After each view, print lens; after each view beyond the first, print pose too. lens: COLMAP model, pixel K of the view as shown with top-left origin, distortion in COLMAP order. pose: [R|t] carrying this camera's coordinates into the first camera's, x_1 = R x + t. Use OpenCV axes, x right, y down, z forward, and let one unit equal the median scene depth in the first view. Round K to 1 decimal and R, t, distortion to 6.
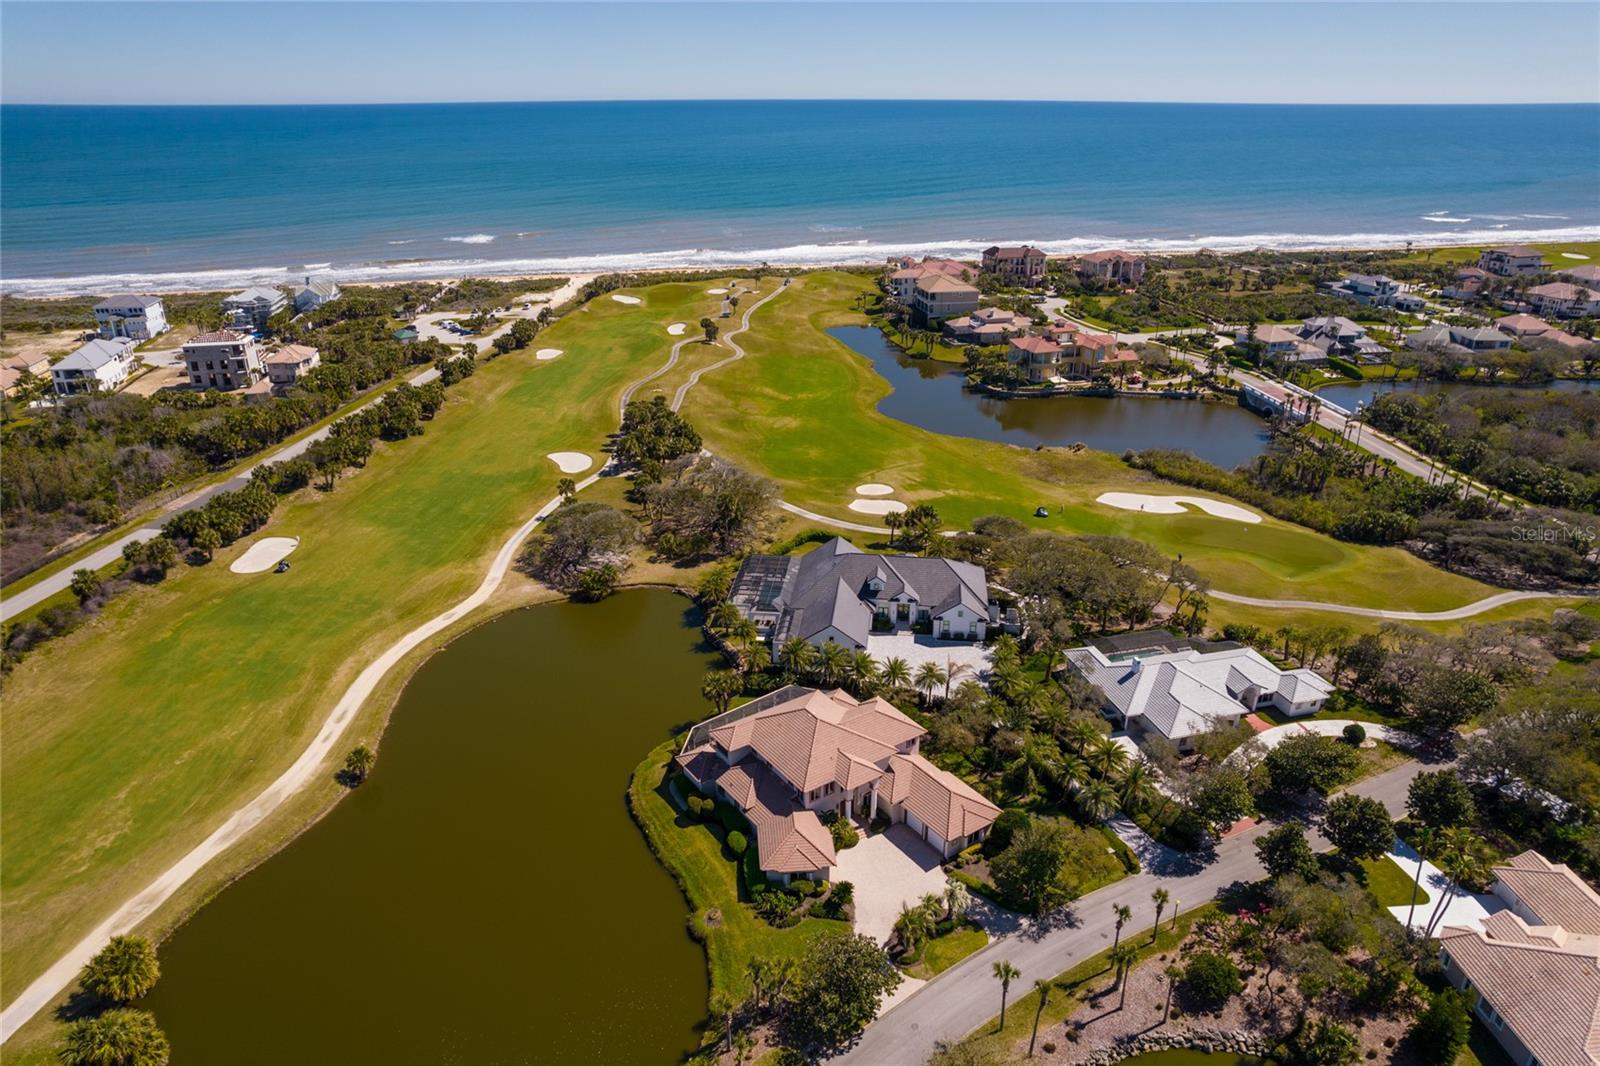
lens RADIAL K [[1042.3, 0, 795.8], [0, 1042.3, 534.3], [0, 0, 1]] dist [-0.064659, 0.053562]
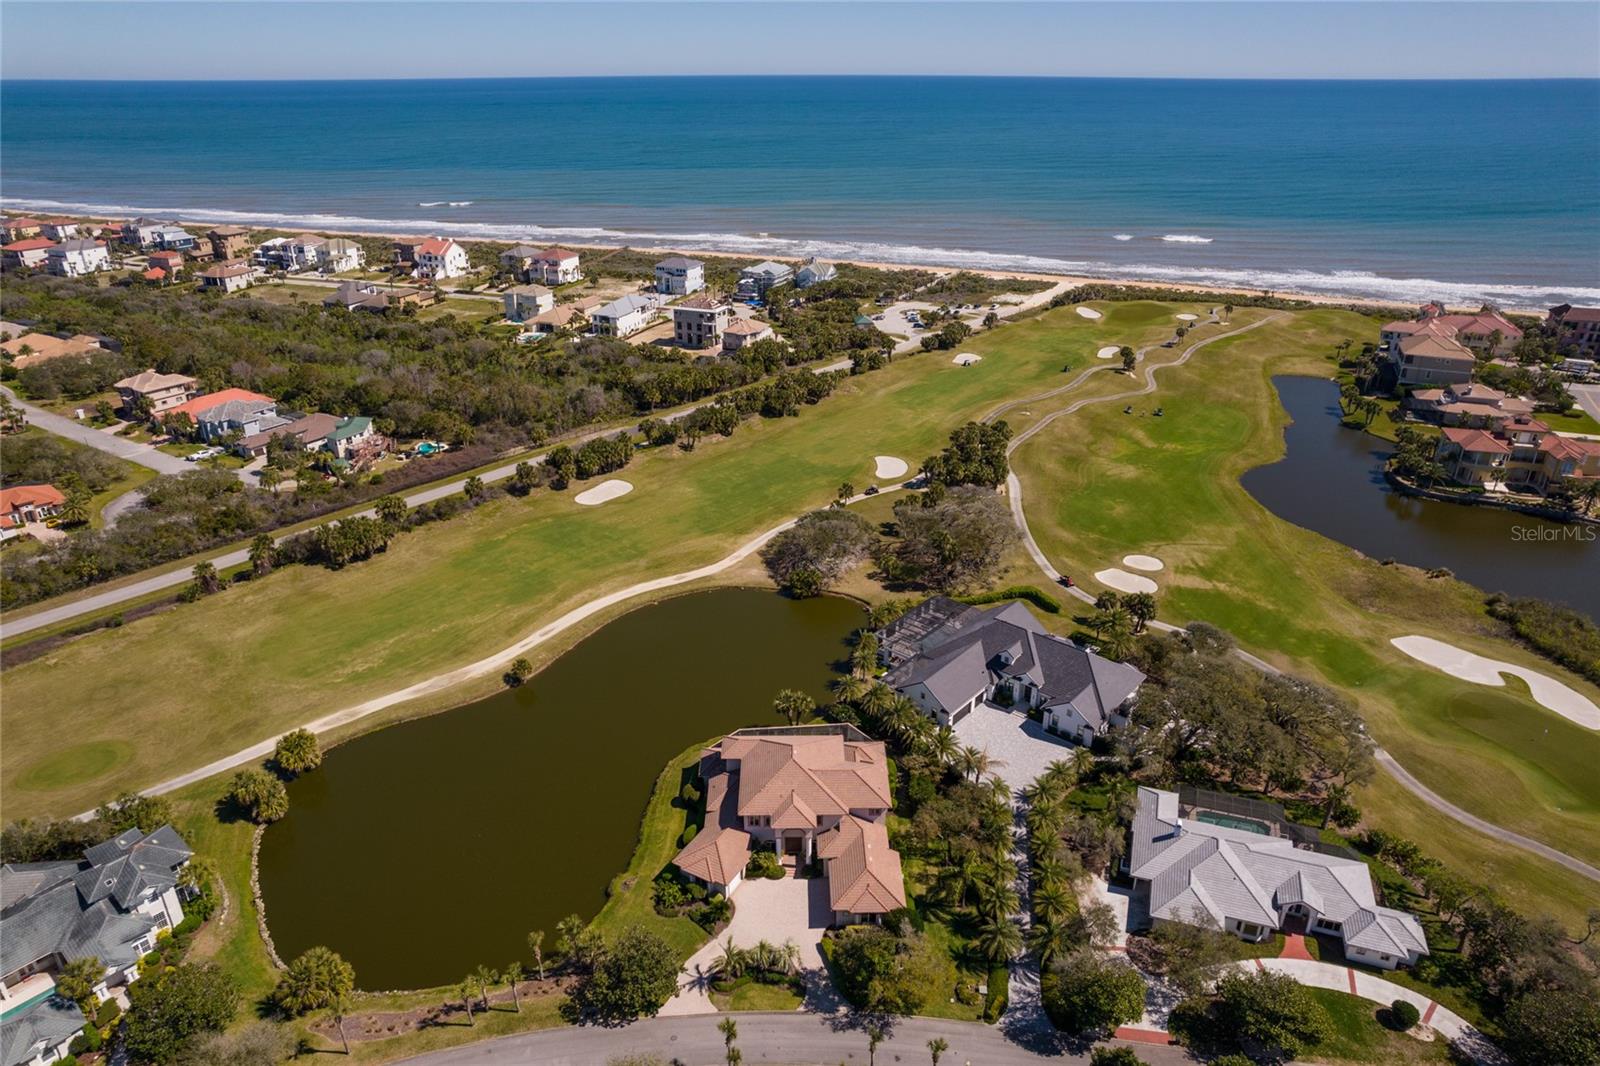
lens RADIAL K [[1042.3, 0, 795.8], [0, 1042.3, 534.3], [0, 0, 1]] dist [-0.064659, 0.053562]
pose [[0.823103, 0.234396, -0.517262, 0.296282], [-0.221804, 0.971190, 0.087143, -0.080380], [0.522785, 0.043003, 0.851379, 0.039562]]
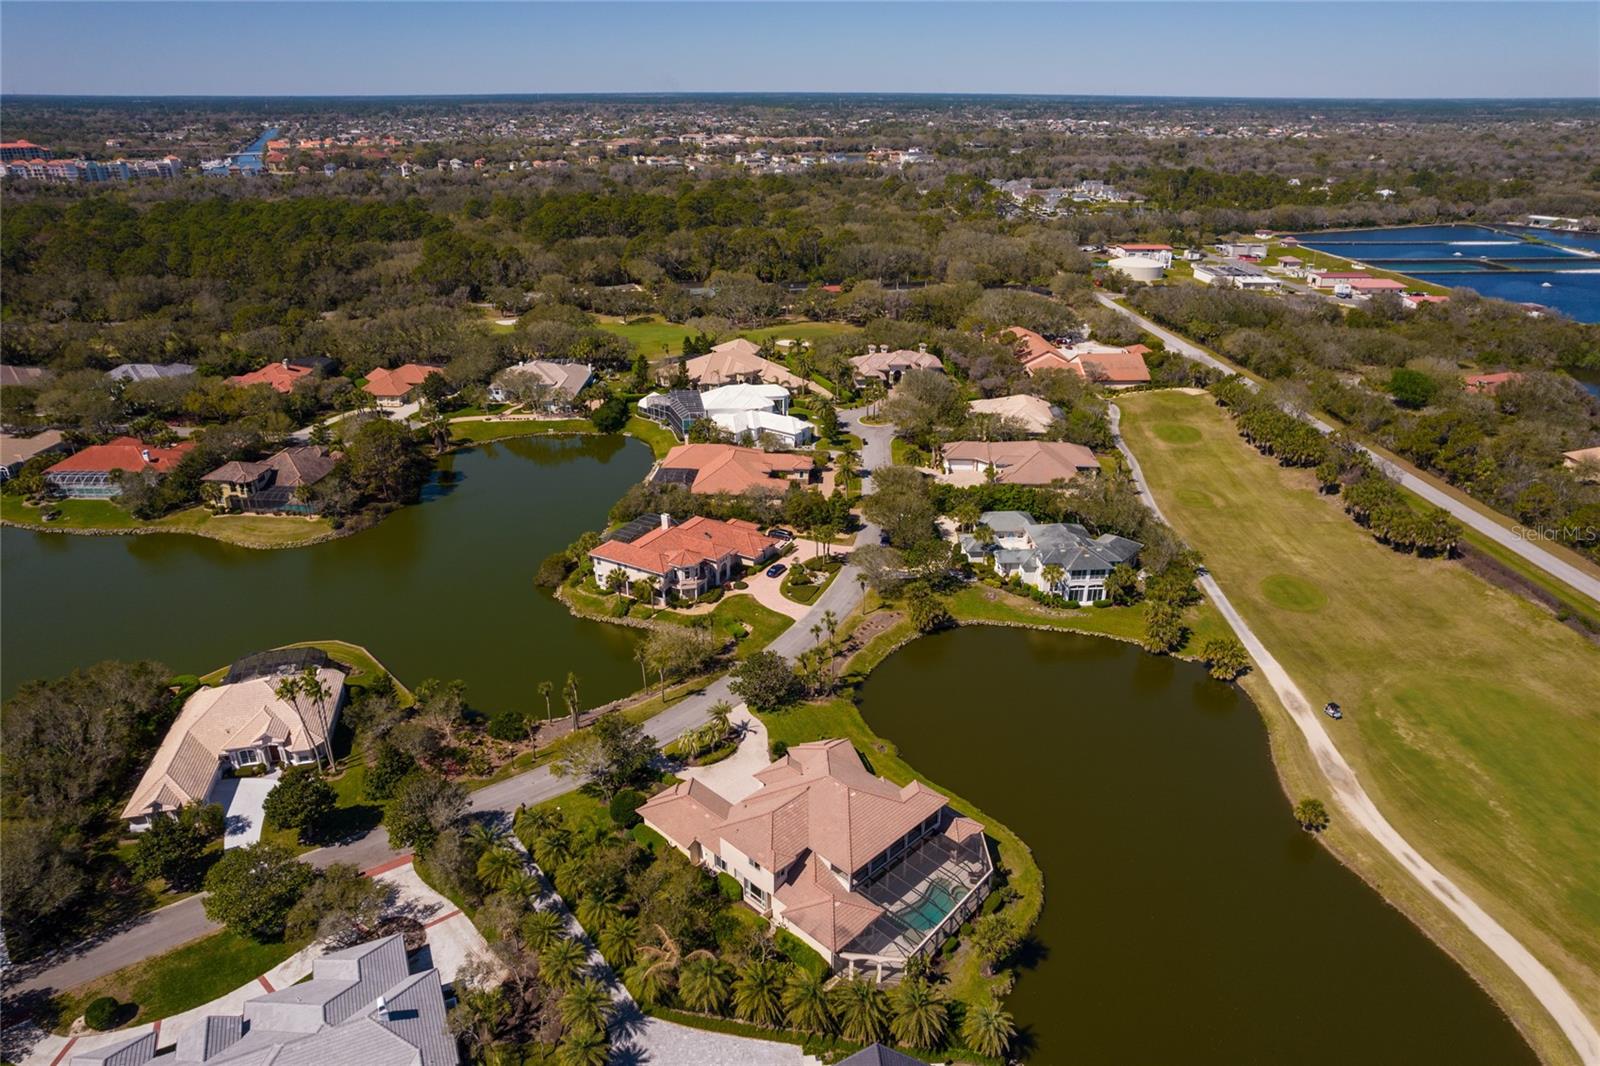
lens RADIAL K [[1042.3, 0, 795.8], [0, 1042.3, 534.3], [0, 0, 1]] dist [-0.064659, 0.053562]
pose [[-0.978569, 0.081997, -0.188888, 0.125973], [-0.081375, 0.688641, 0.720522, -0.357373], [0.189157, 0.720451, -0.667211, 0.812208]]
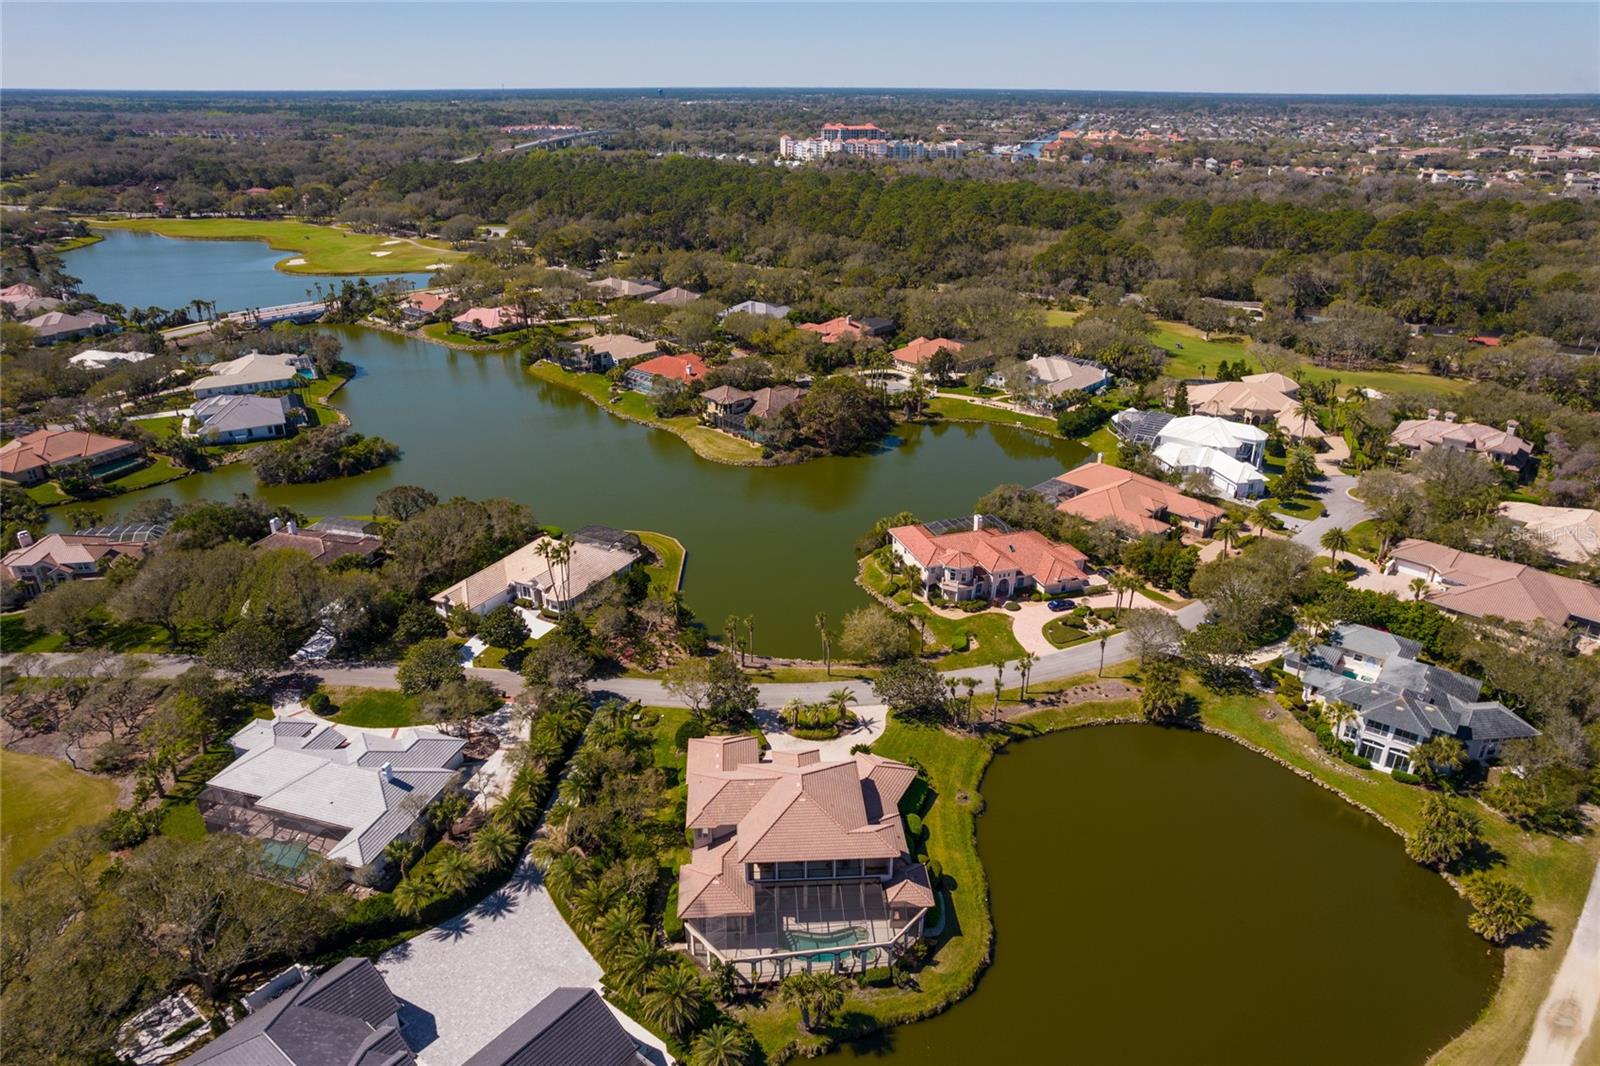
lens RADIAL K [[1042.3, 0, 795.8], [0, 1042.3, 534.3], [0, 0, 1]] dist [-0.064659, 0.053562]
pose [[-0.862211, -0.205145, 0.463150, -0.193512], [0.197903, 0.705235, 0.680793, -0.336738], [-0.466291, 0.678646, -0.567462, 0.767586]]
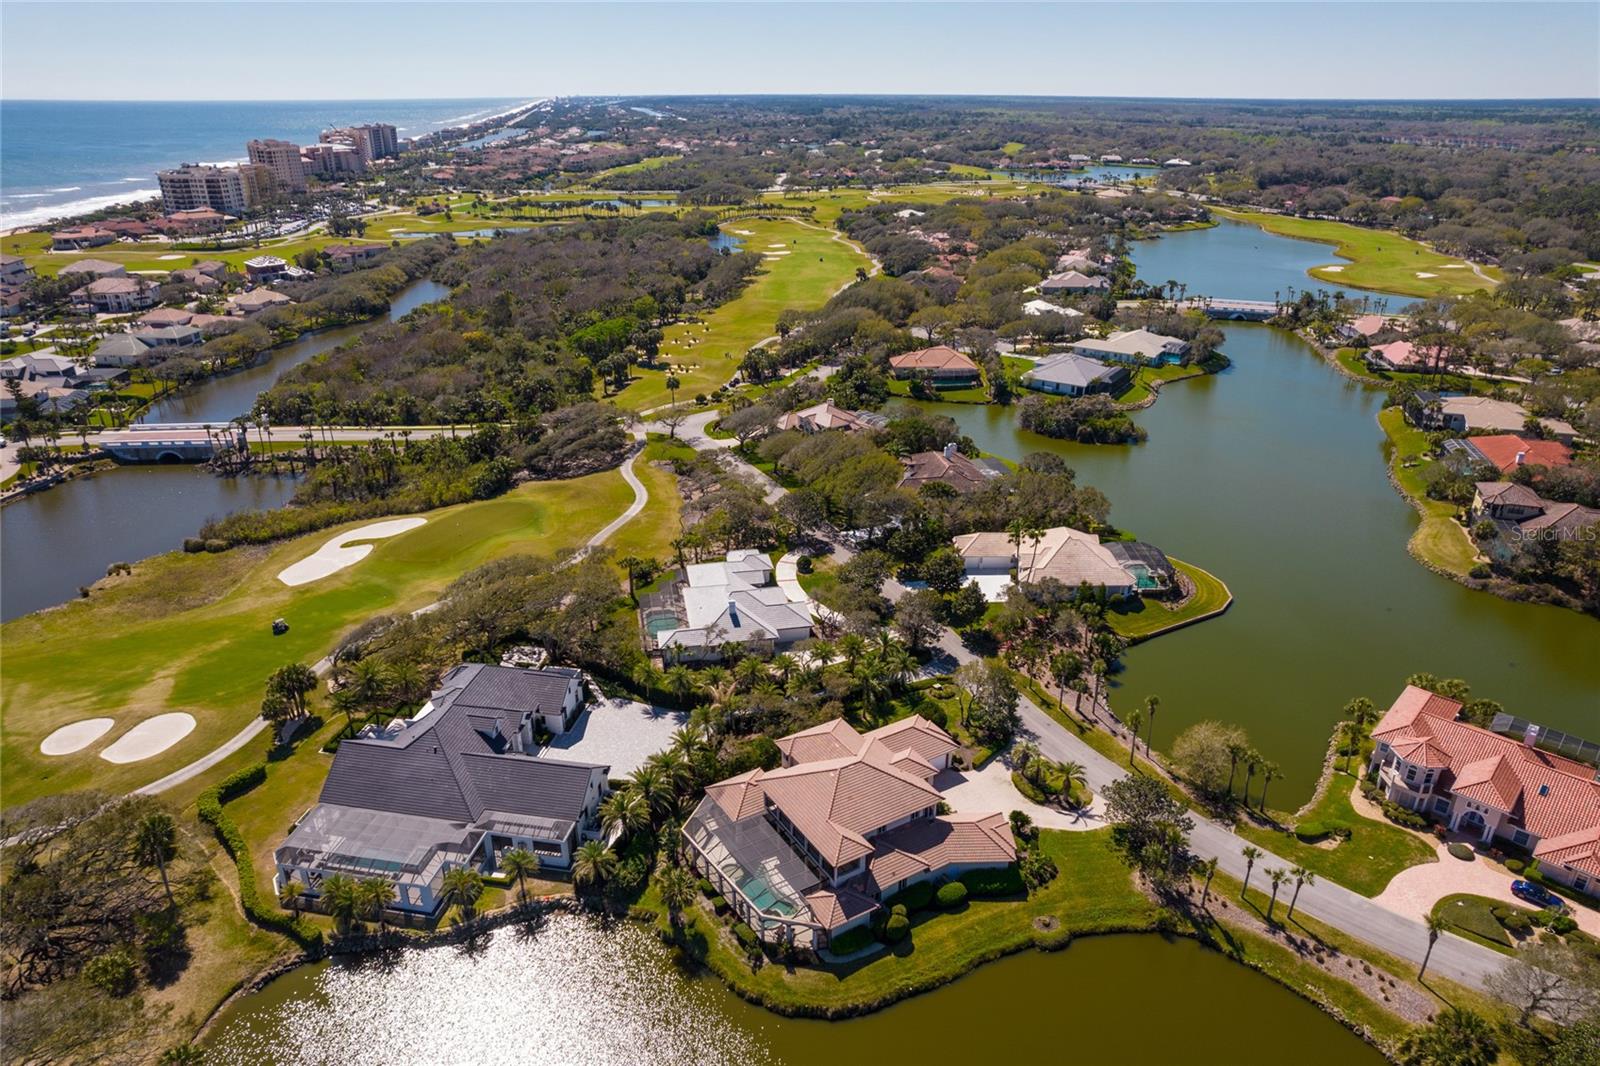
lens RADIAL K [[1042.3, 0, 795.8], [0, 1042.3, 534.3], [0, 0, 1]] dist [-0.064659, 0.053562]
pose [[0.051703, -0.396071, 0.916763, -0.419425], [0.392442, 0.852199, 0.346044, -0.190006], [-0.918323, 0.341885, 0.199496, 0.438751]]
